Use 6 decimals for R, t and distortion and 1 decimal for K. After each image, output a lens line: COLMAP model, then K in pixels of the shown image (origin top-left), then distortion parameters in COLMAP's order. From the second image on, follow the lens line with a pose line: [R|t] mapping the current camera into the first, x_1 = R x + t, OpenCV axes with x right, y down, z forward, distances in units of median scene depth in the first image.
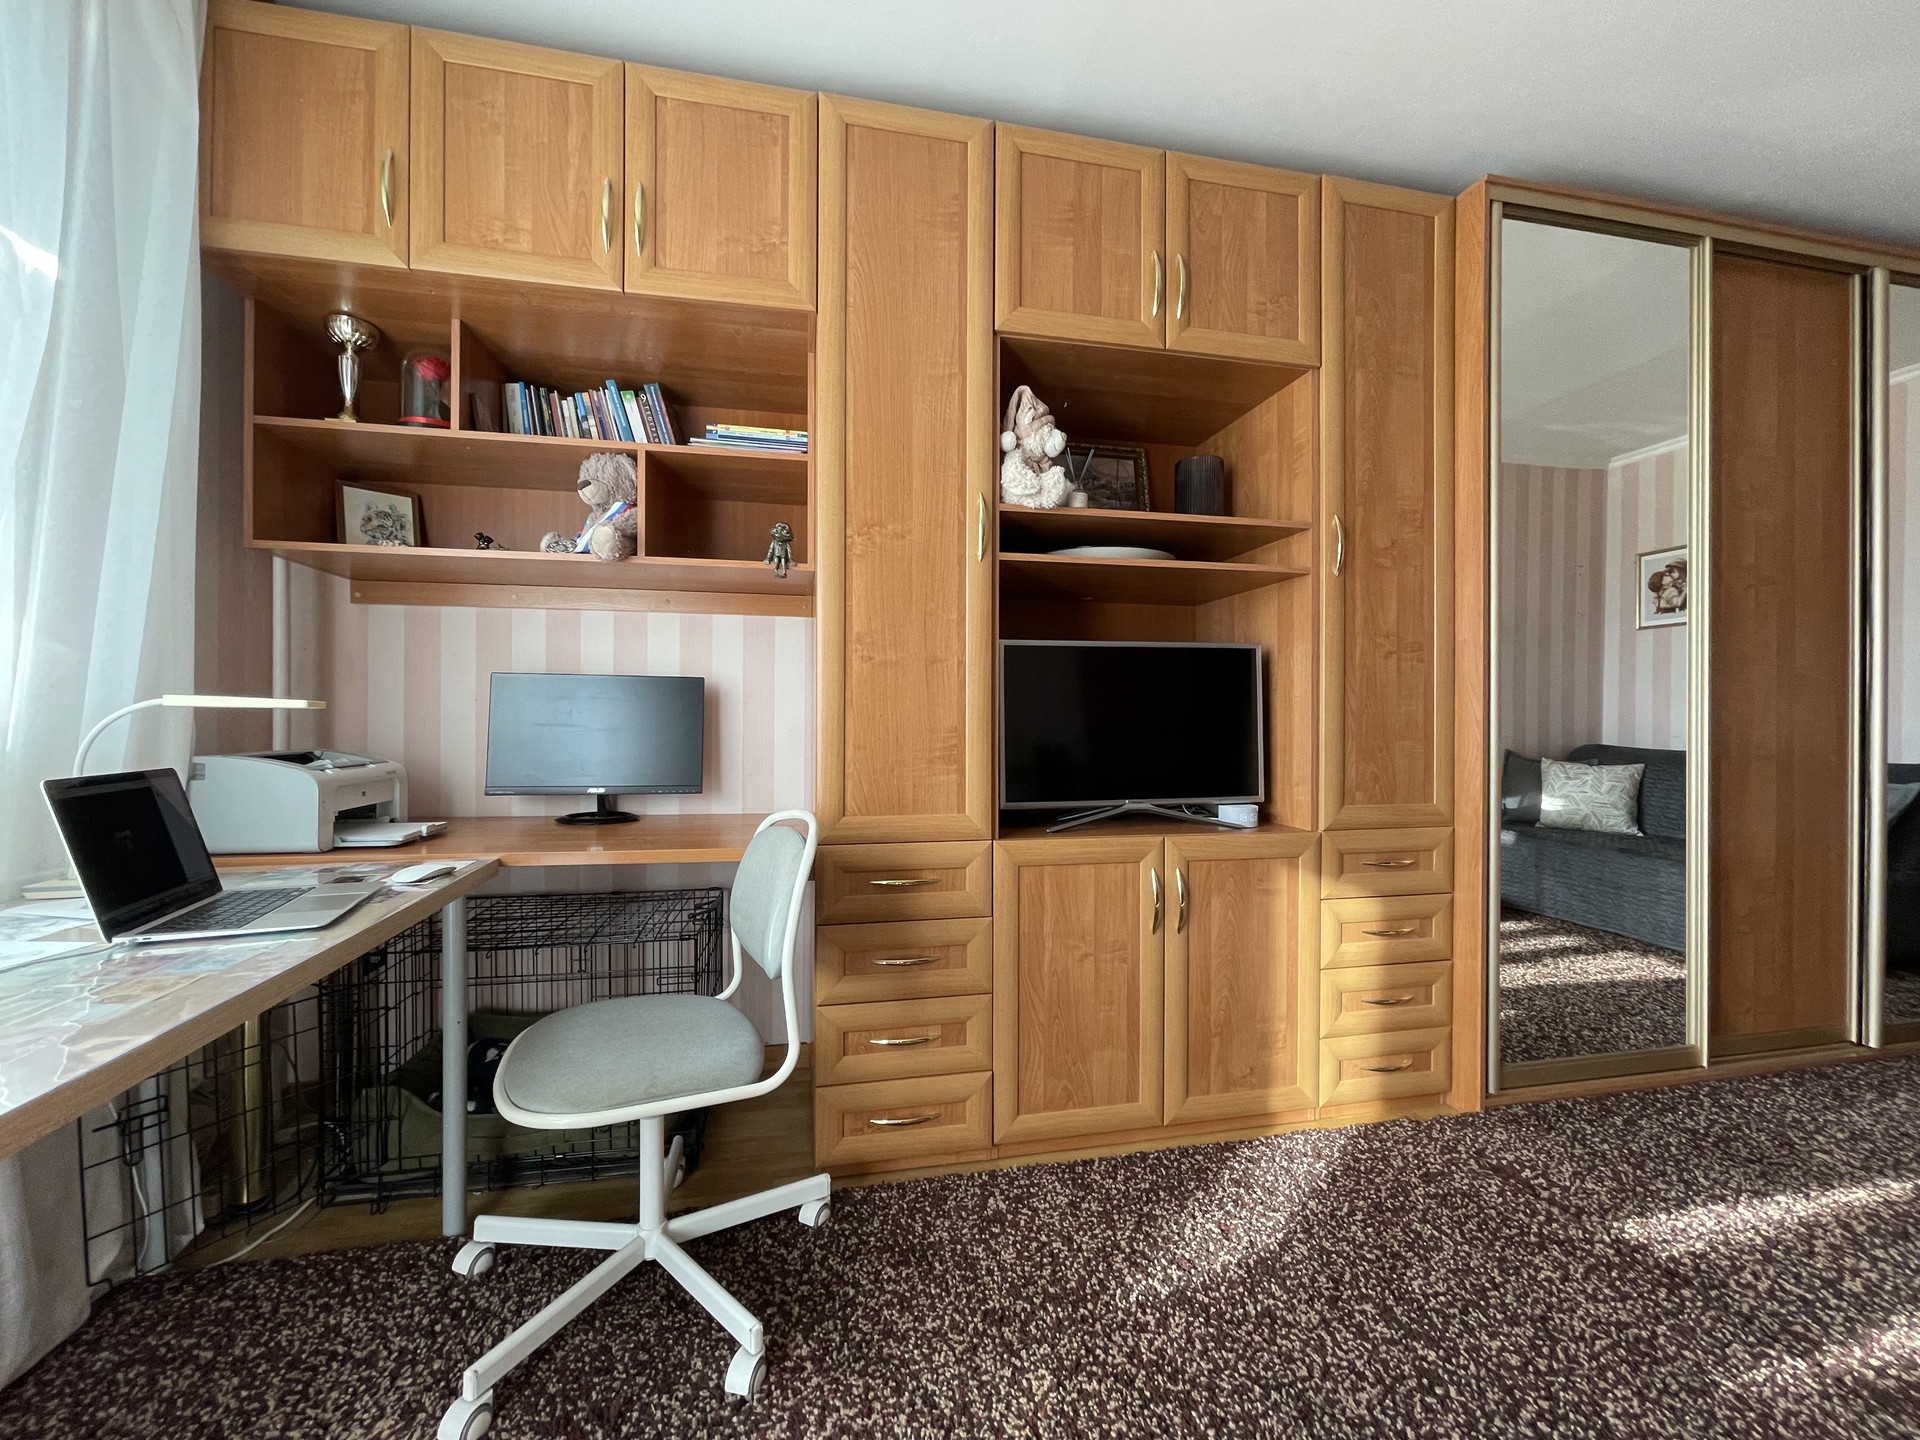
lens RADIAL K [[770.3, 0, 956.6], [0, 770.3, 719.9], [0, 0, 1]] dist [-0.001262, -0.000271]
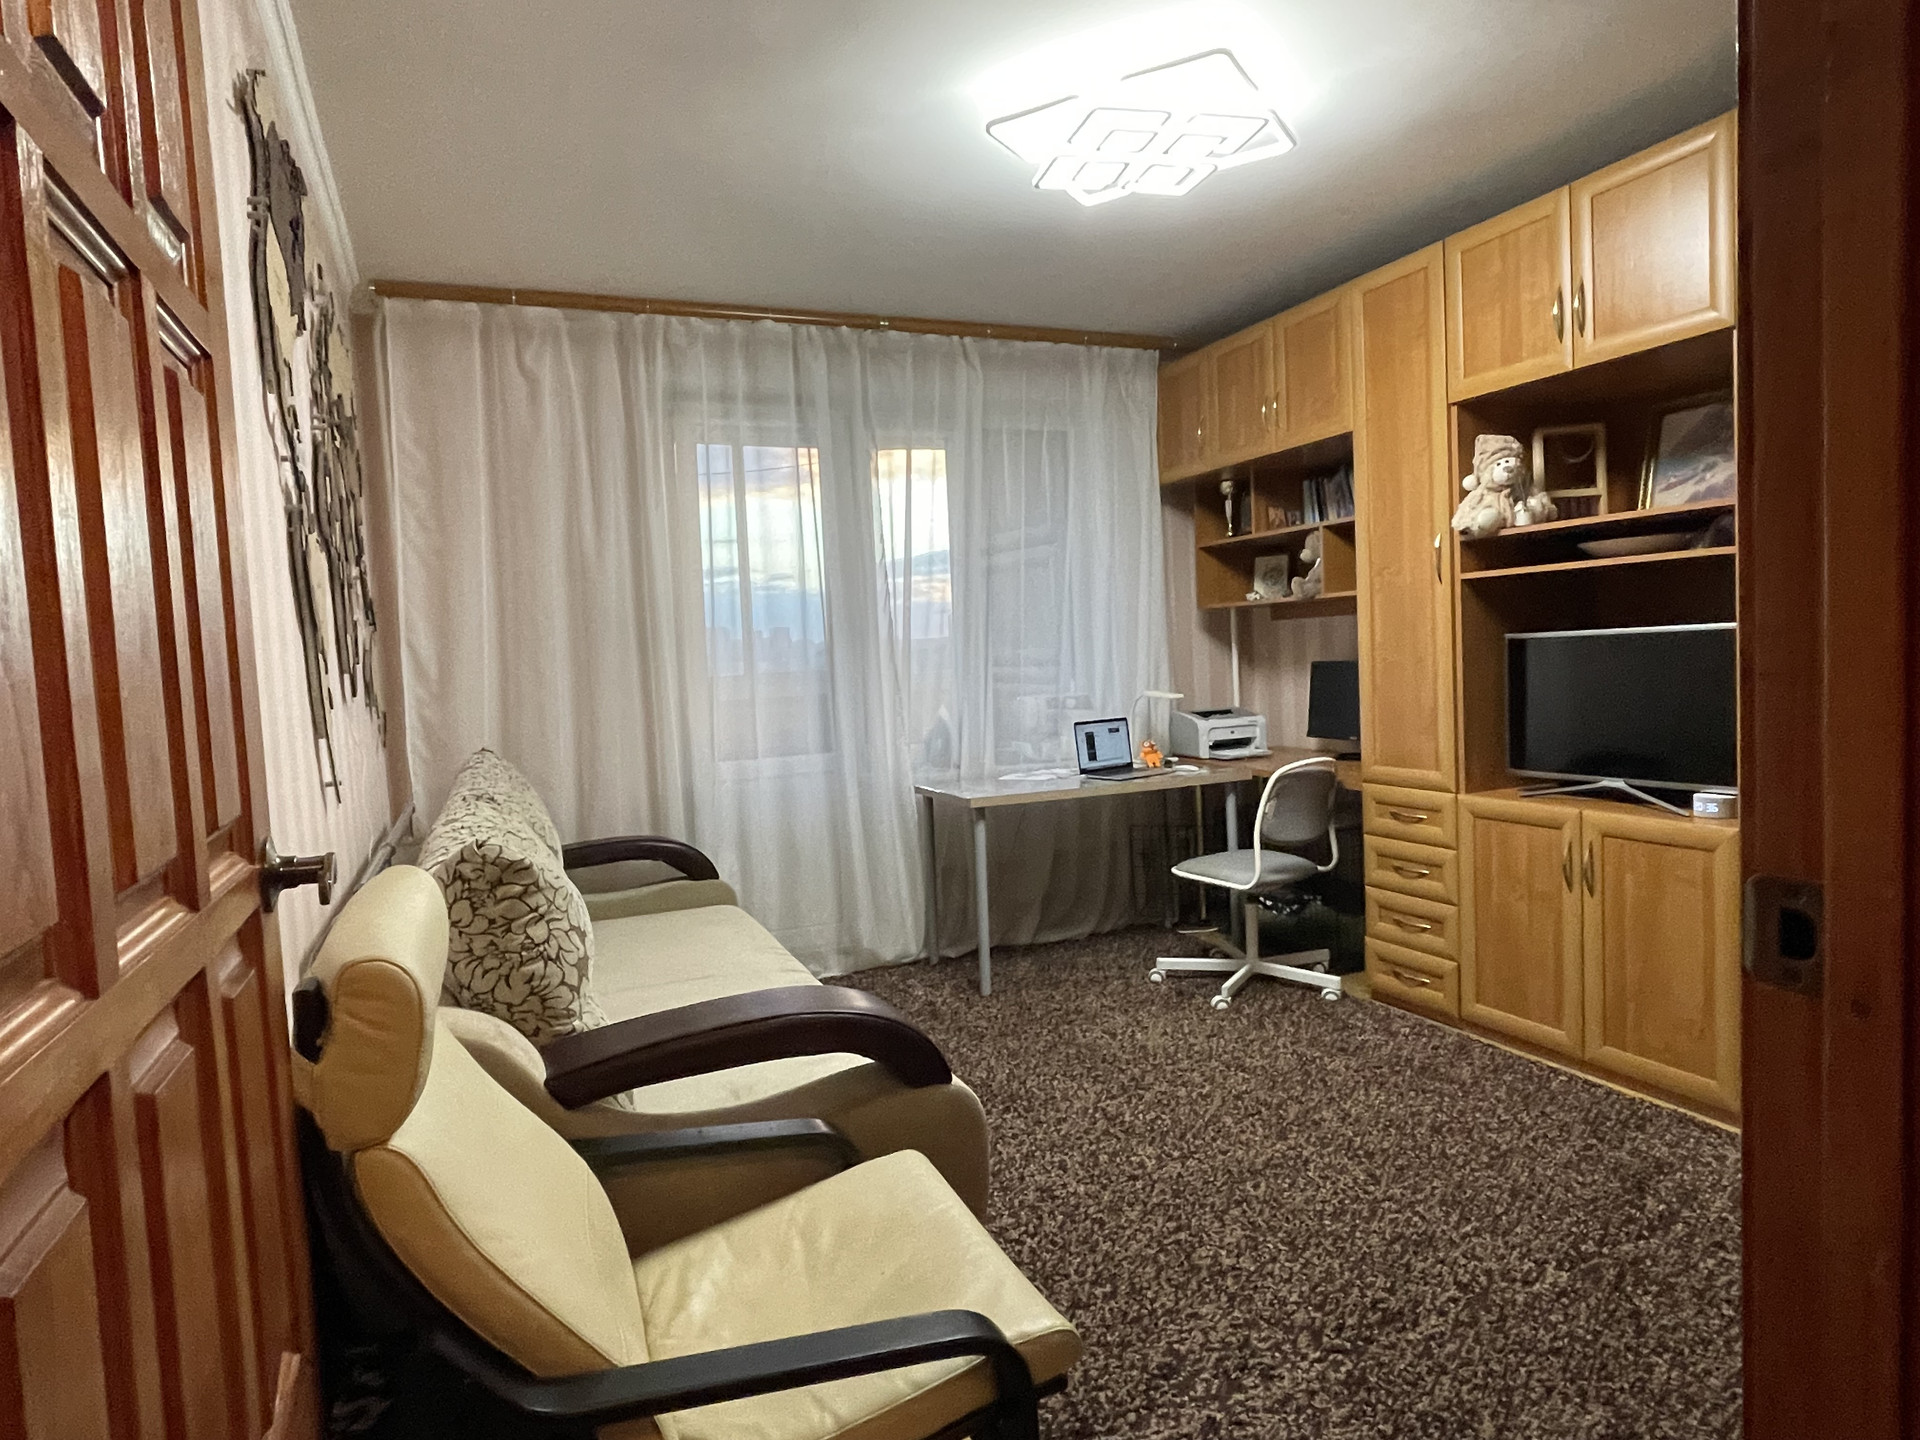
lens RADIAL K [[1131.9, 0, 954.6], [0, 1131.9, 719.4], [0, 0, 1]] dist [0.043233, -0.087449]
pose [[0.192963, 0.045531, -0.980149, 1.690637], [0.048129, 0.997281, 0.055803, -0.115244], [0.980025, -0.057942, 0.190247, -0.201780]]
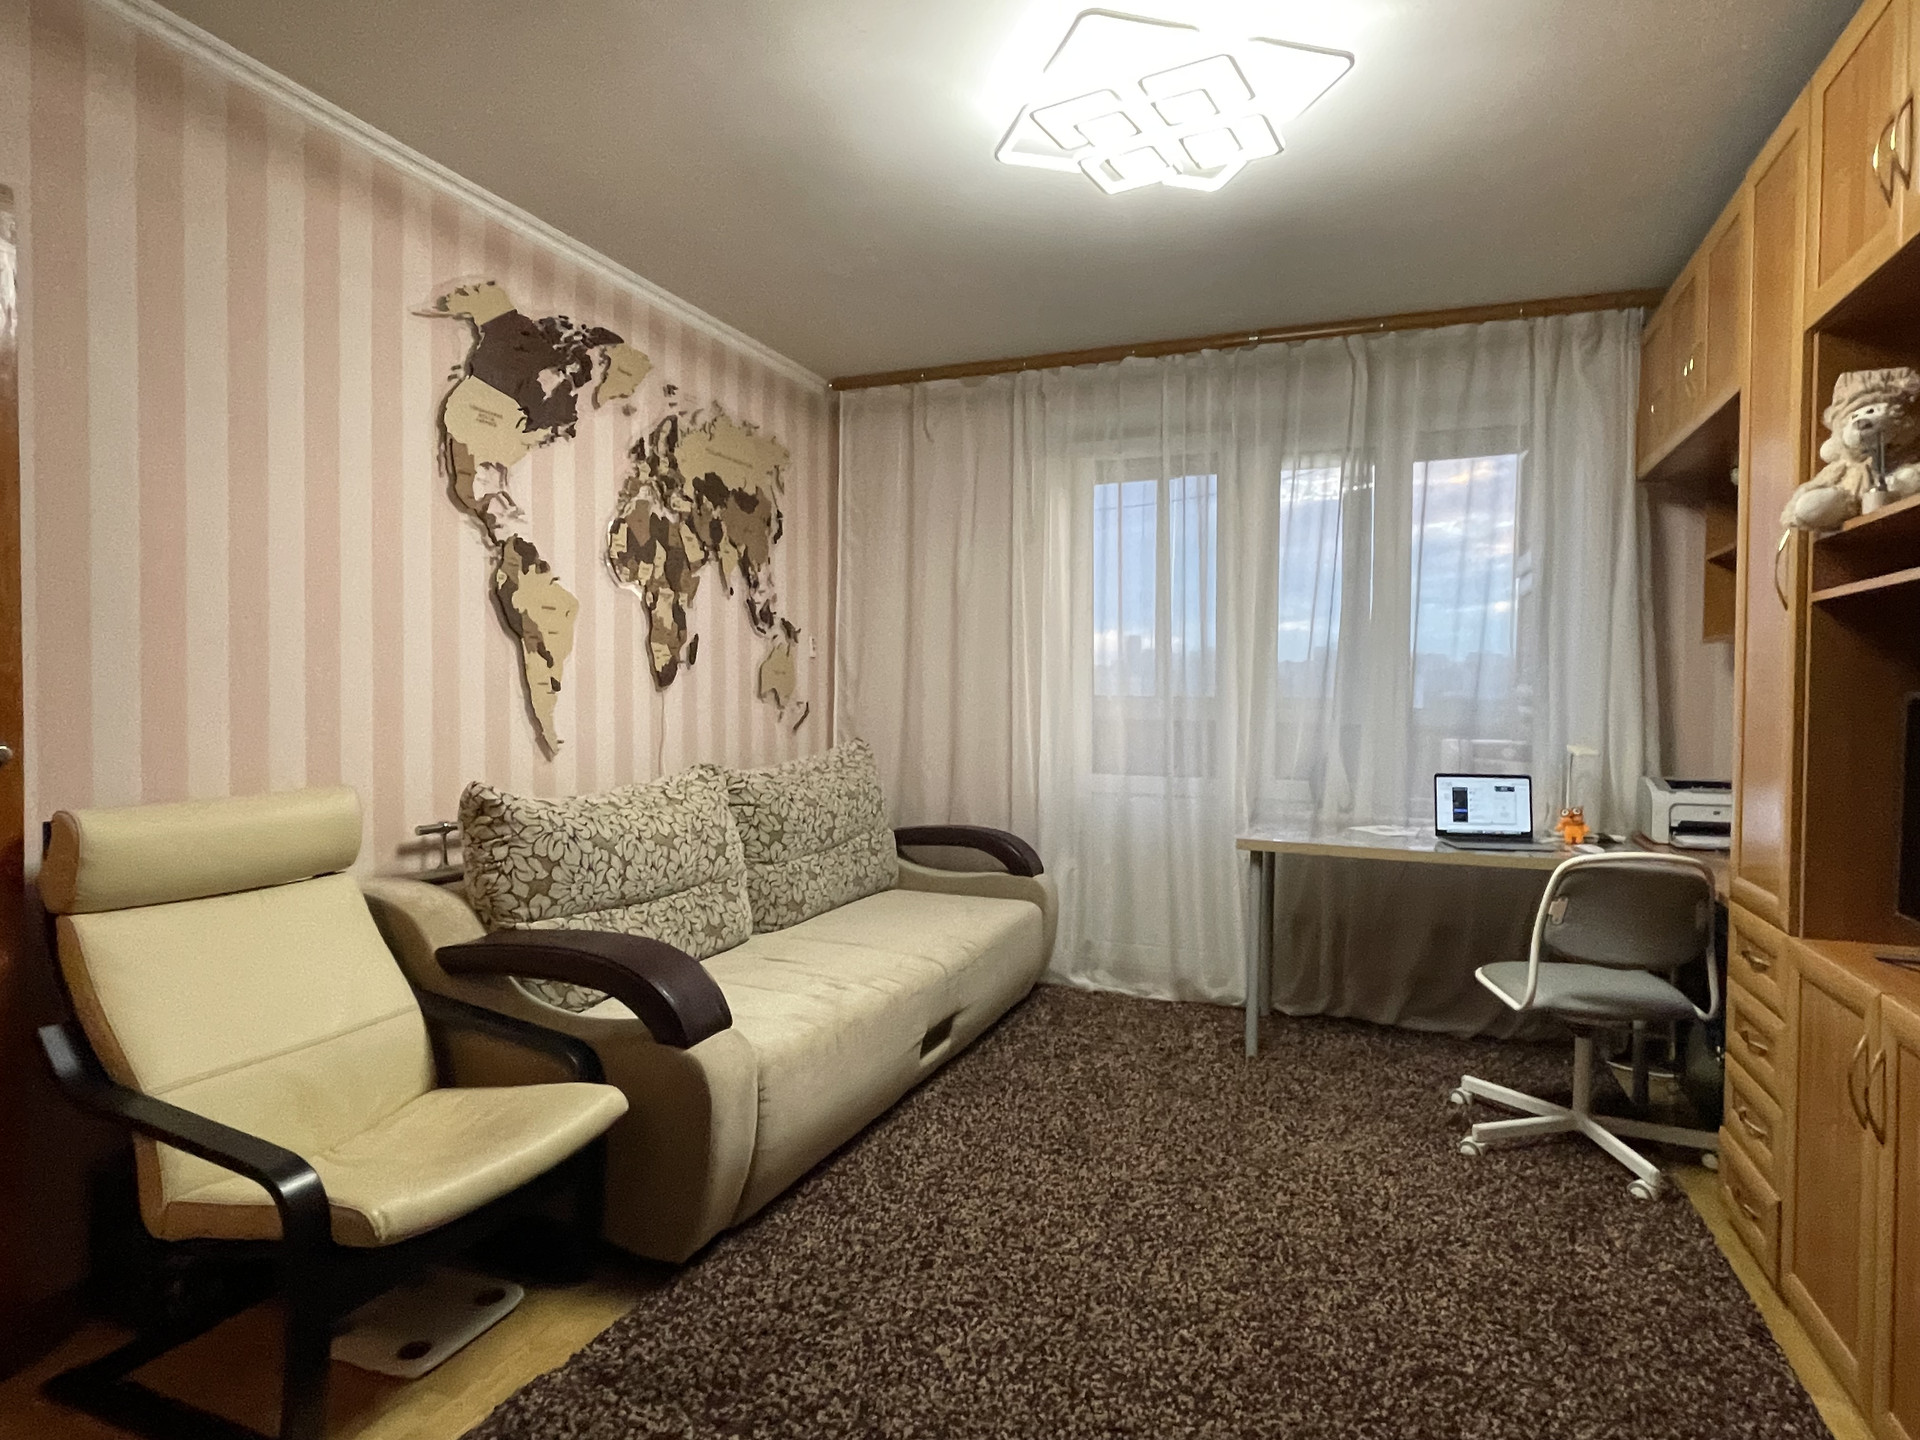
lens RADIAL K [[1071.0, 0, 960.9], [0, 1071.0, 716.7], [0, 0, 1]] dist [0.016930, -0.030623]
pose [[-0.547973, 0.010550, -0.836429, 1.445657], [-0.011744, 0.999725, 0.020303, -0.092526], [0.836413, 0.020949, -0.547698, 0.823509]]
